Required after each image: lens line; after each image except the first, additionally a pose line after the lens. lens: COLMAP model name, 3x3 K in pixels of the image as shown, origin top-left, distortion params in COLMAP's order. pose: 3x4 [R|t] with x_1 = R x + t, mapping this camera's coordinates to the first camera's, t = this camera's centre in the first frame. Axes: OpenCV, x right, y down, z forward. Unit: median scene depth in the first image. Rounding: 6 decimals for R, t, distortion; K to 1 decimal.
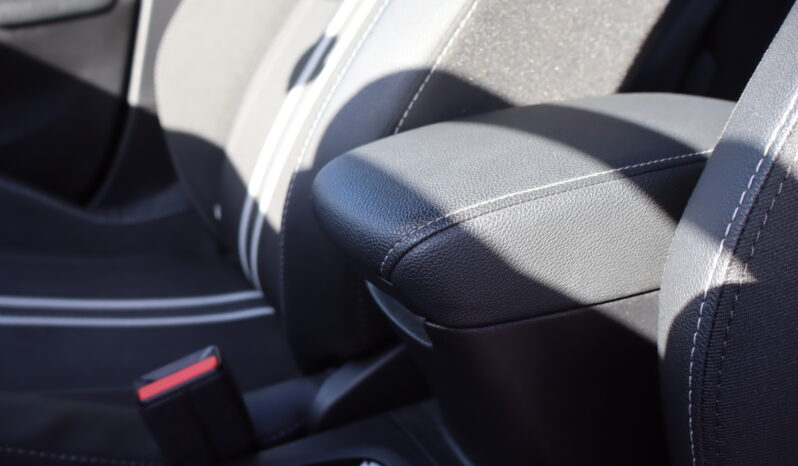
lens RADIAL K [[666.6, 0, 401.2], [0, 666.6, 232.1], [0, 0, 1]] dist [-0.013673, 0.011574]
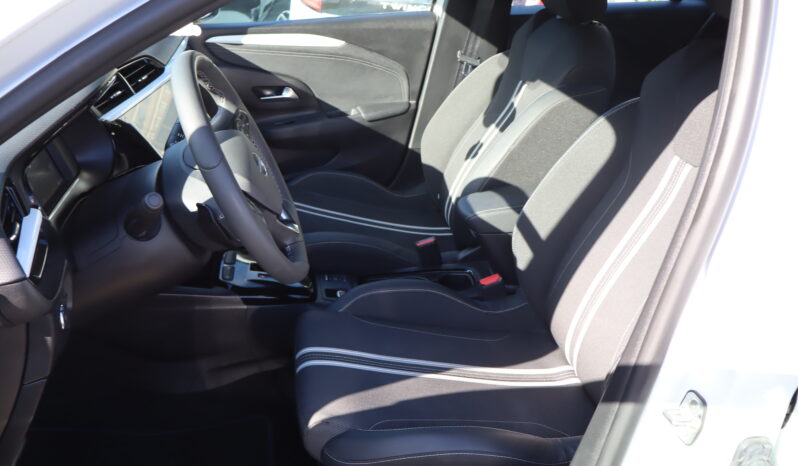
lens RADIAL K [[666.6, 0, 400.5], [0, 666.6, 235.5], [0, 0, 1]] dist [-0.013673, 0.011574]
pose [[0.942989, 0.115328, -0.312204, 0.486542], [-0.093233, 0.992022, 0.084847, -0.099731], [0.319499, -0.050902, 0.946219, -1.780968]]
